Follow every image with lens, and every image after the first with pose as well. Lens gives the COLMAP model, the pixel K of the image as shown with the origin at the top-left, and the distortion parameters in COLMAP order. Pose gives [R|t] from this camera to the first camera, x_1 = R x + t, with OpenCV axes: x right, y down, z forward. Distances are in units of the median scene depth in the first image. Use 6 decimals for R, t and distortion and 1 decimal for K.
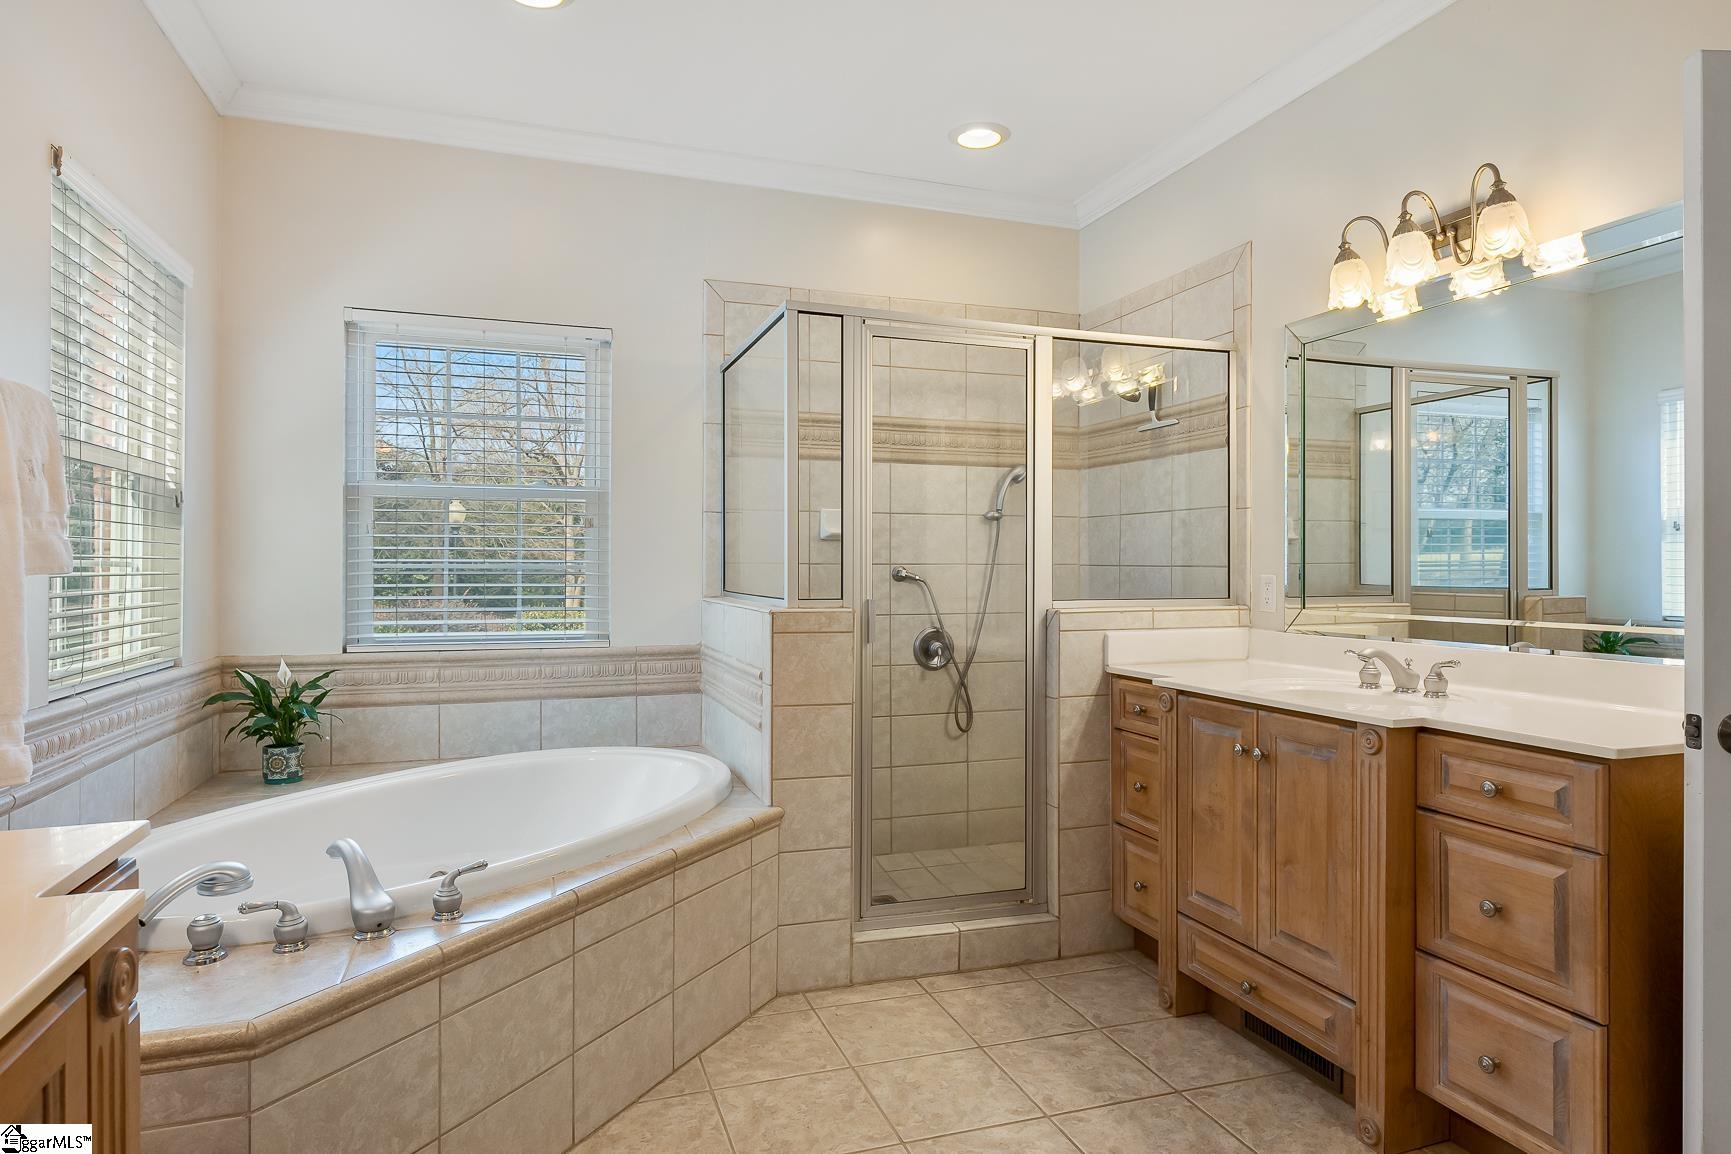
lens RADIAL K [[1002.6, 0, 865.7], [0, 1002.6, 577.4], [0, 0, 1]] dist [0.000615, -0.002078]
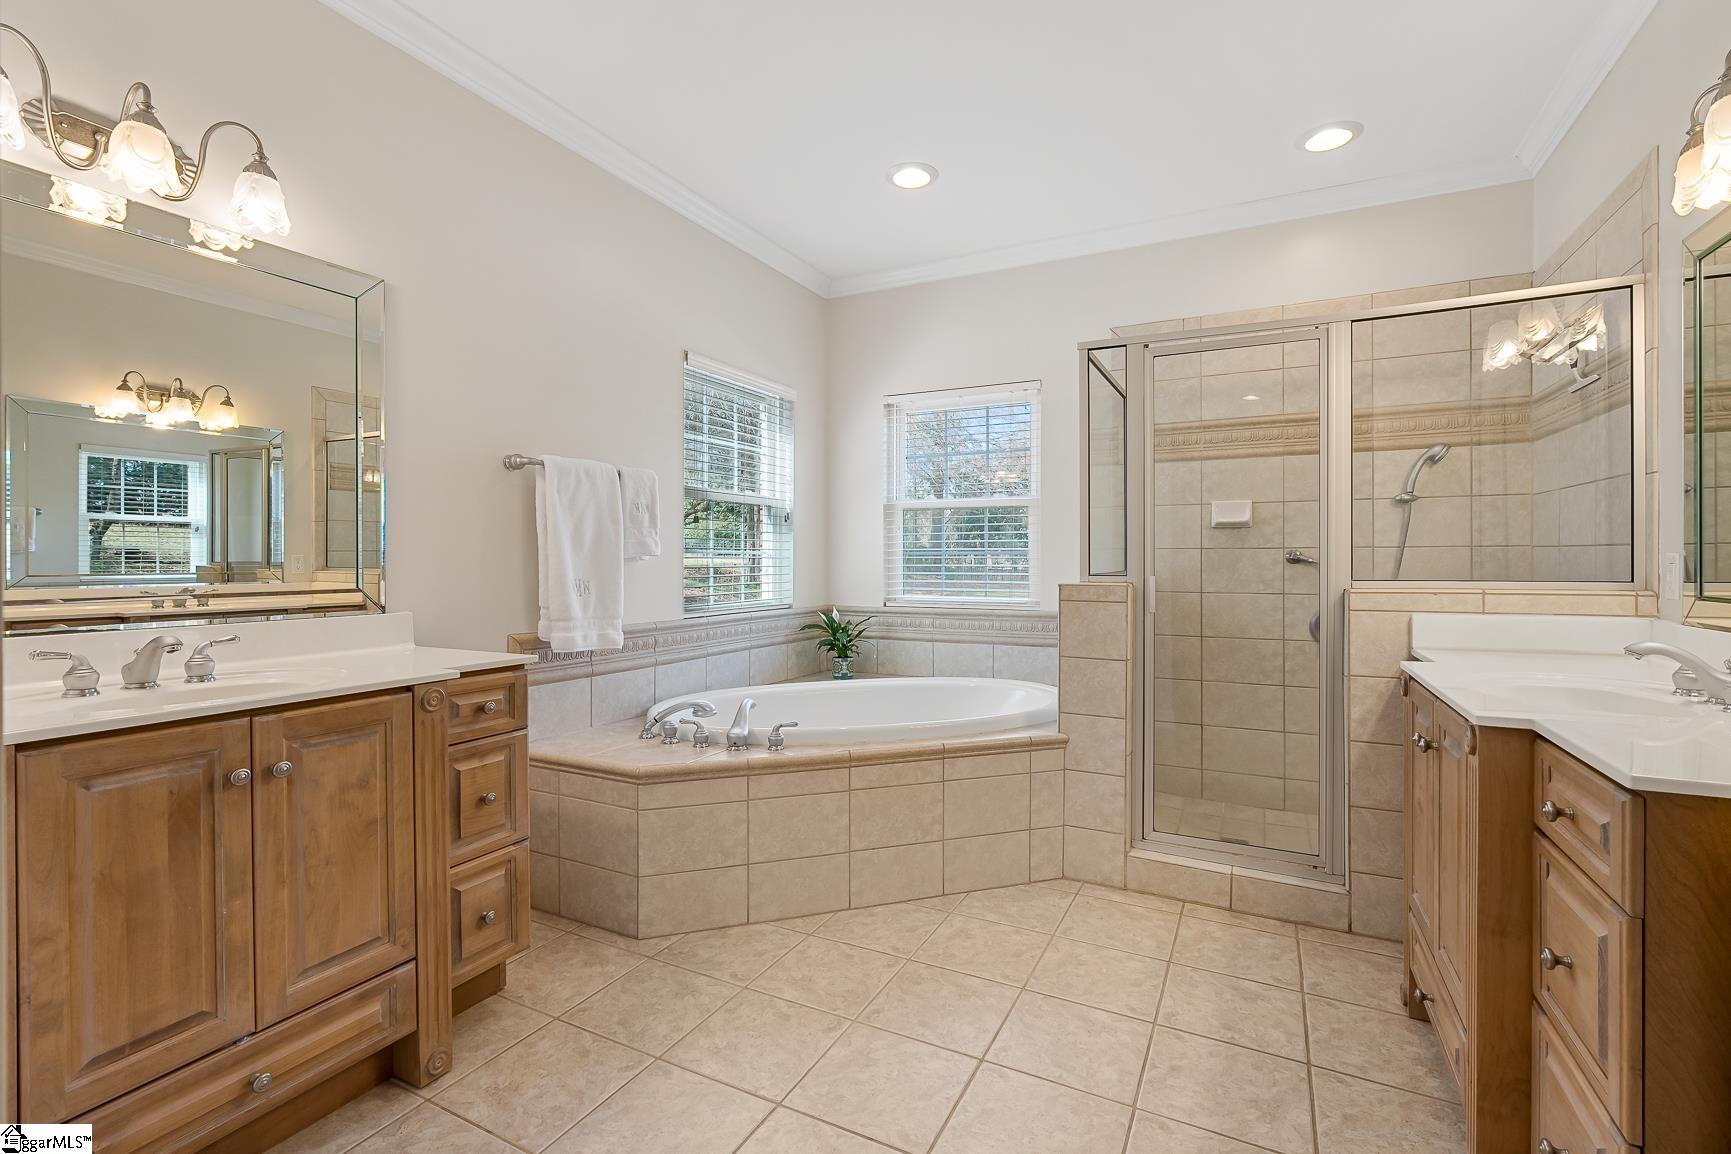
lens RADIAL K [[780.6, 0, 872.7], [0, 780.6, 567.4], [0, 0, 1]] dist [-0.002551, 0.000691]
pose [[0.695583, 0.003913, -0.718435, 0.448422], [-0.002735, 0.999992, 0.002799, 0.009410], [0.718440, 0.000018, 0.695589, 0.108769]]
